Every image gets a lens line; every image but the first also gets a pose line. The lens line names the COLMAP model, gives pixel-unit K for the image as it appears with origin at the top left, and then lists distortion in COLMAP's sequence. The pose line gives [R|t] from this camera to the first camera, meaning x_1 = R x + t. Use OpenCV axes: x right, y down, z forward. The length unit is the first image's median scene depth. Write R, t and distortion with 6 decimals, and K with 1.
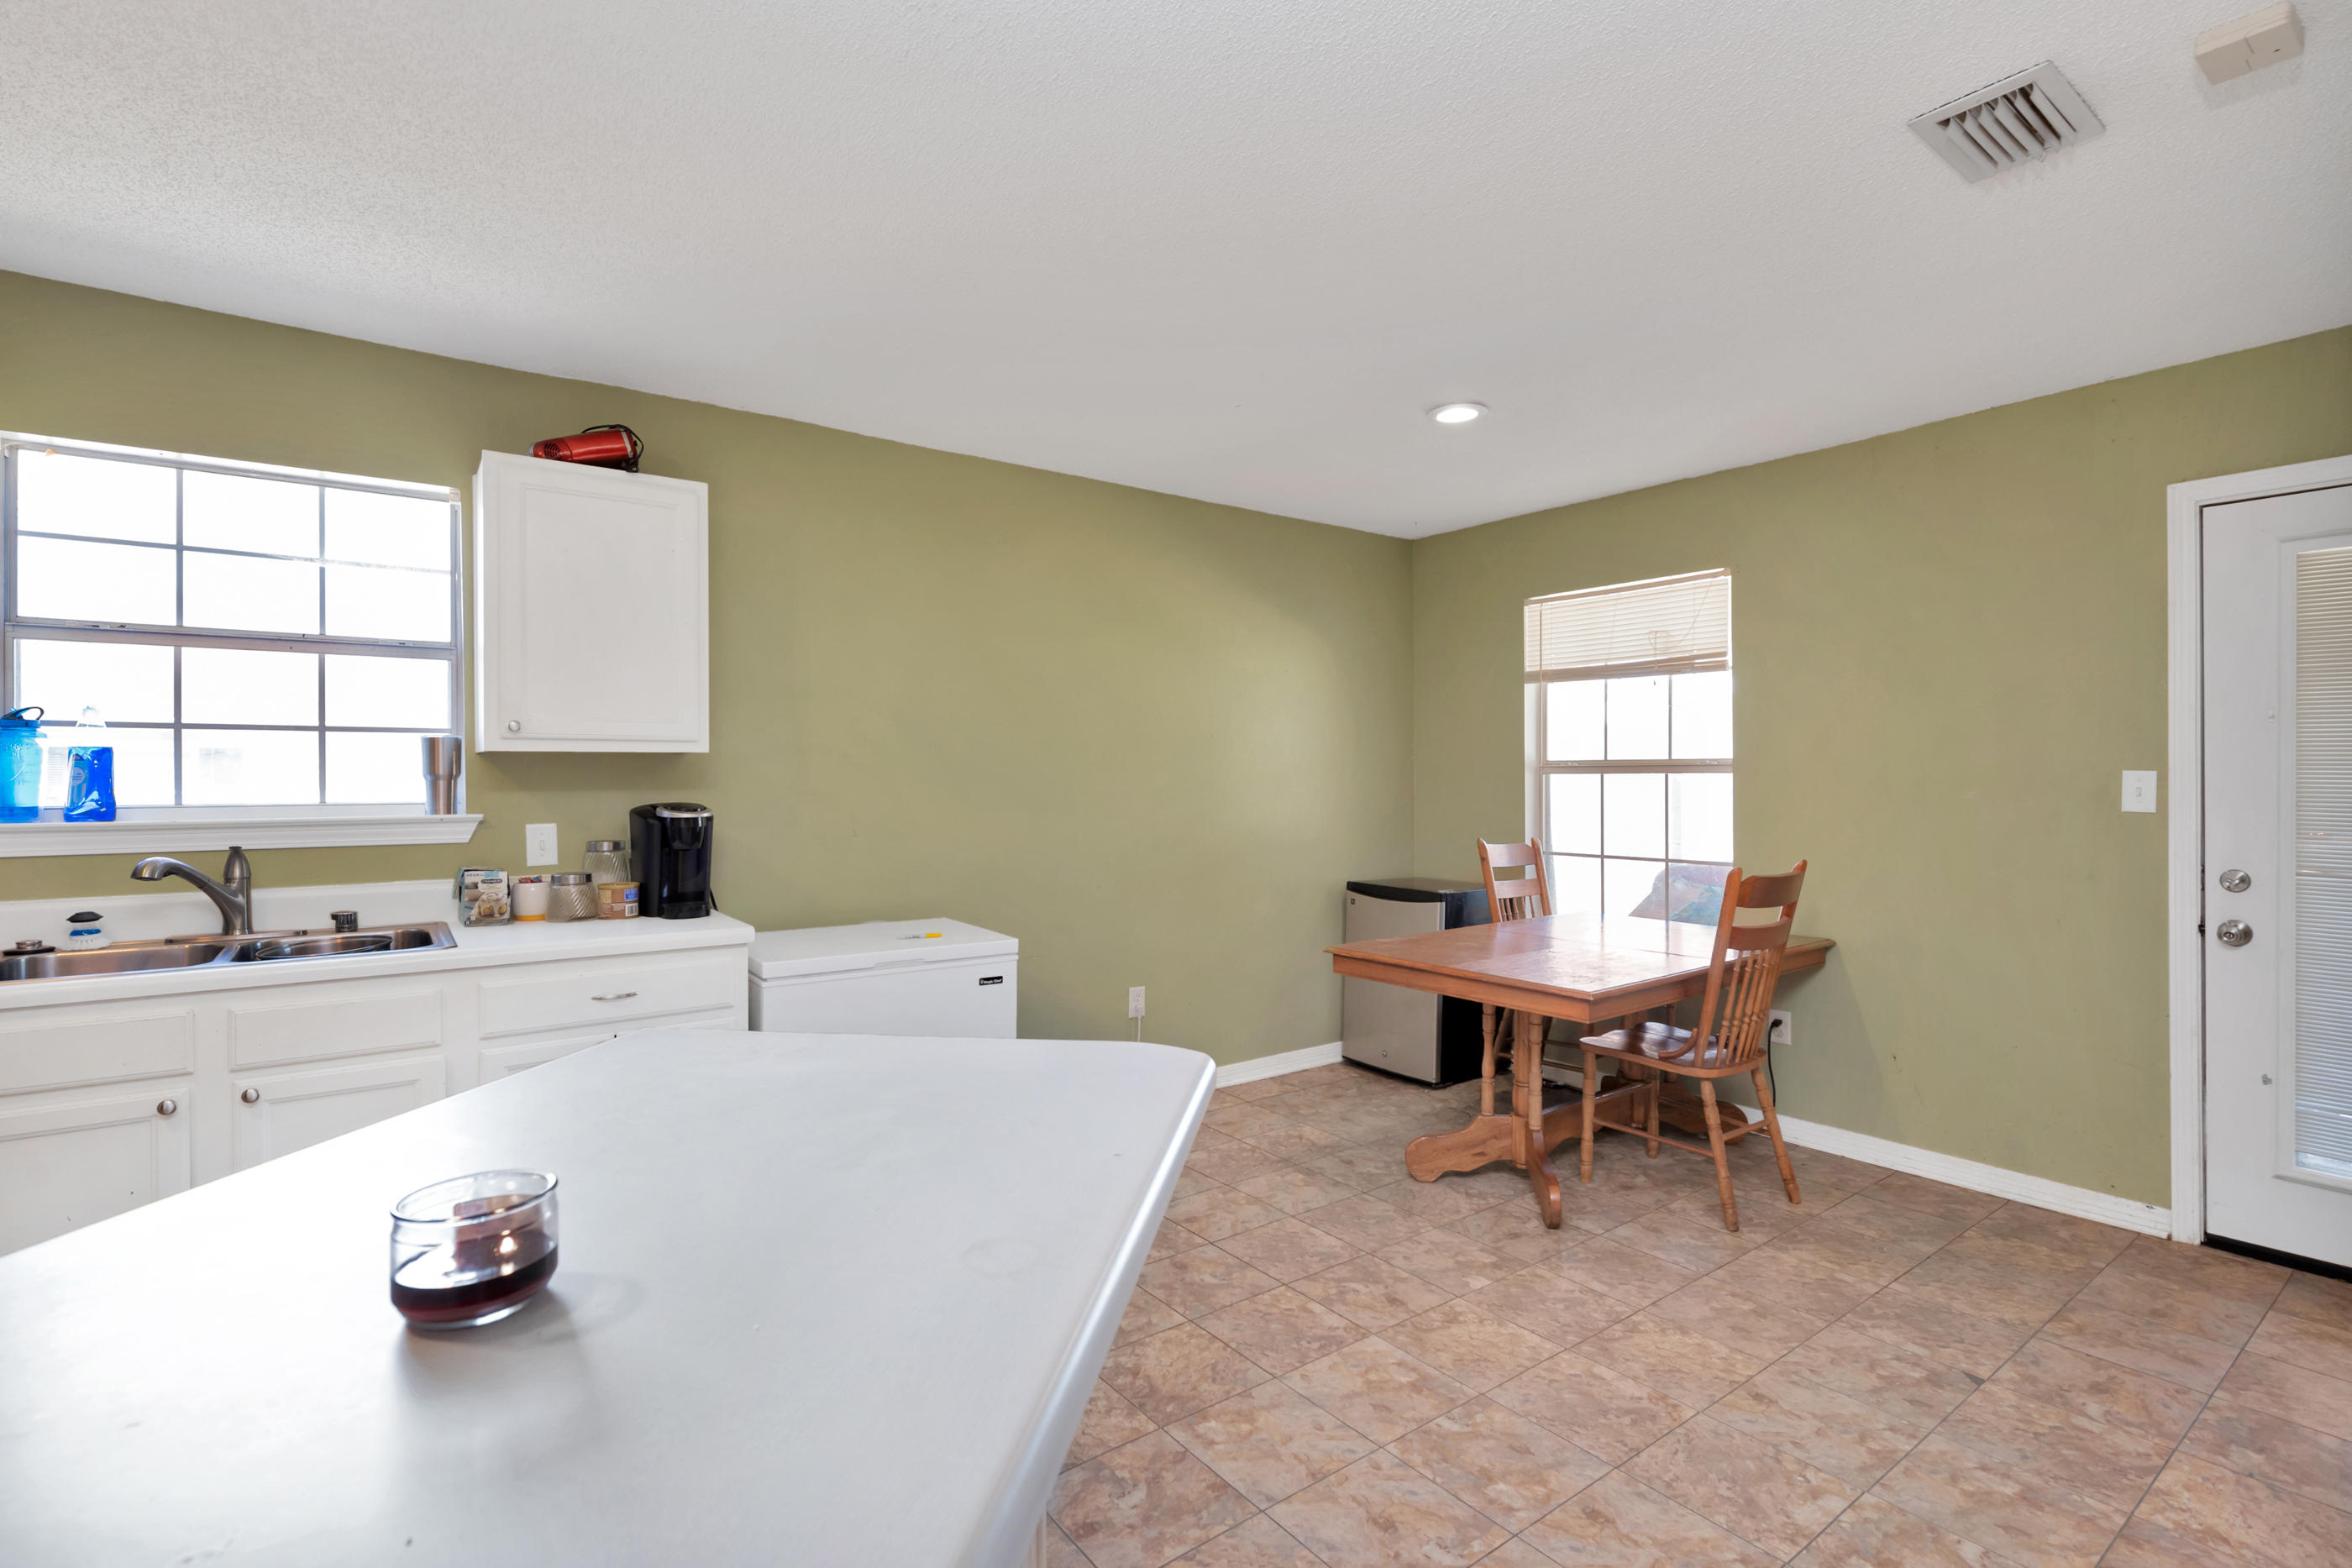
lens RADIAL K [[1077.3, 0, 1174.9], [0, 1077.3, 785.7], [0, 0, 1]] dist [0.001834, 0.000130]
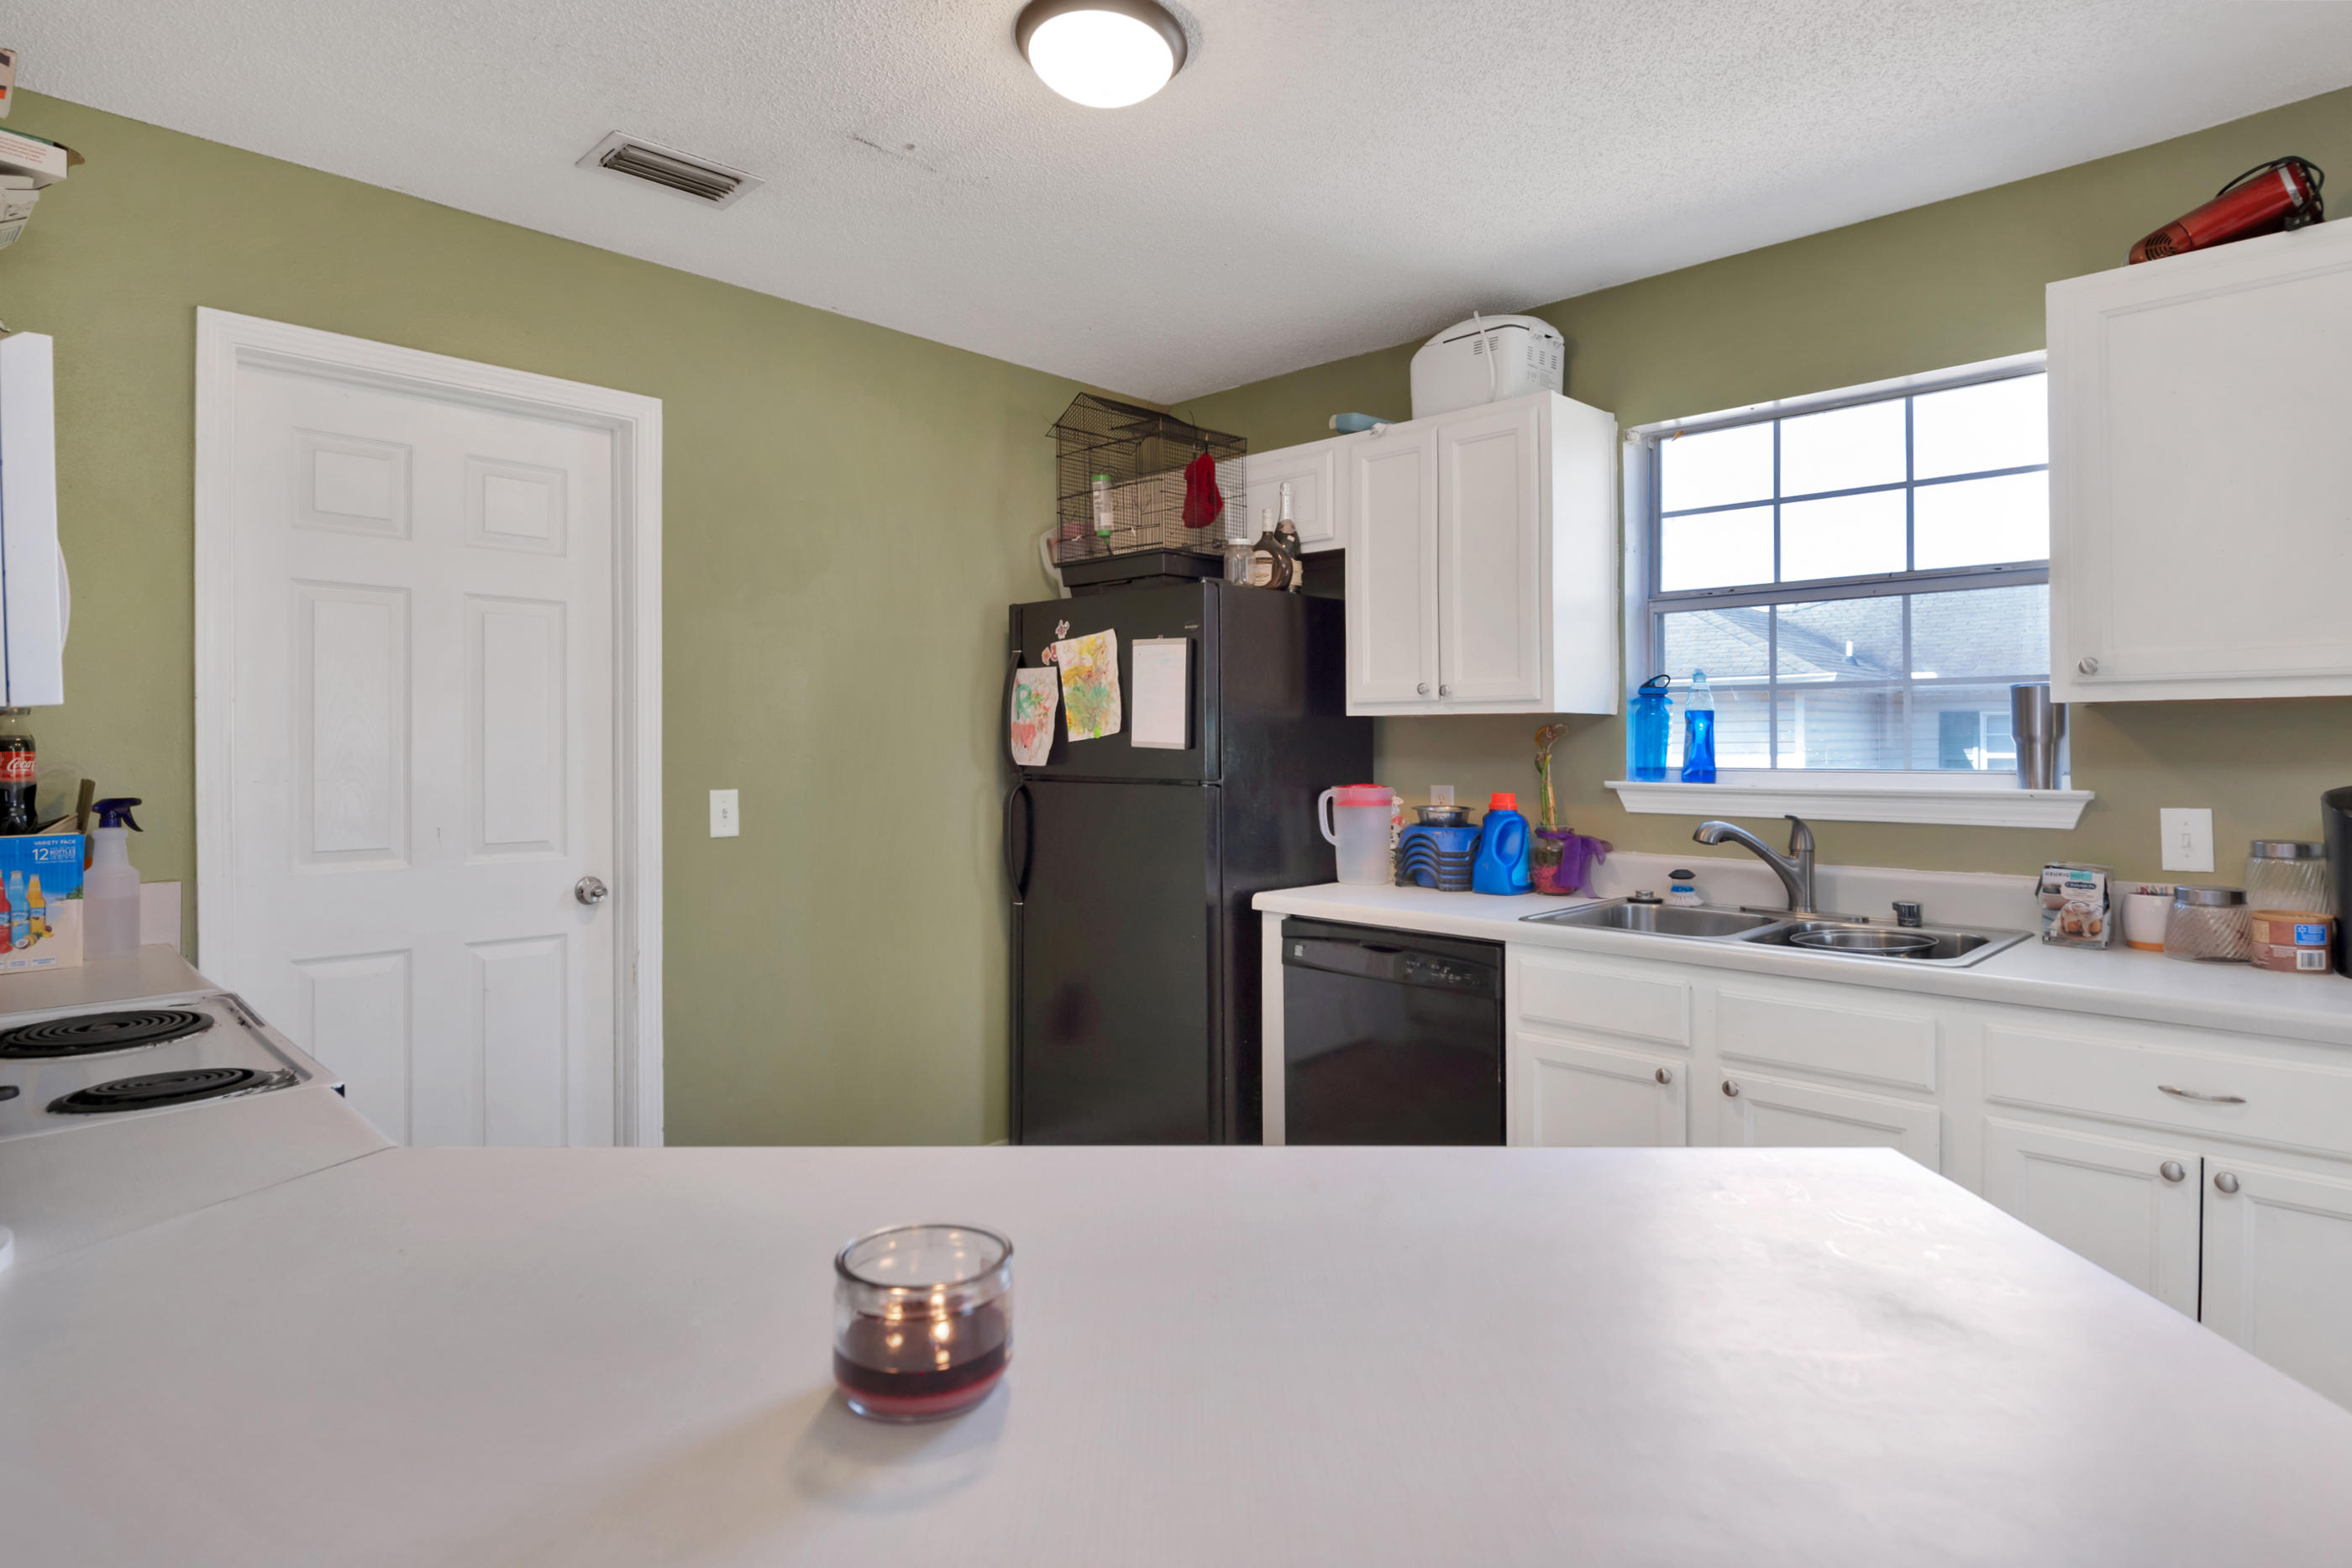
lens RADIAL K [[1244.7, 0, 1176.0], [0, 1244.7, 746.4], [0, 0, 1]] dist [0.001077, 0.000428]
pose [[0.152362, 0.001602, -0.988323, 0.088338], [-0.006134, 0.999981, 0.000675, 0.000344], [0.988306, 0.005959, 0.152369, 0.296552]]
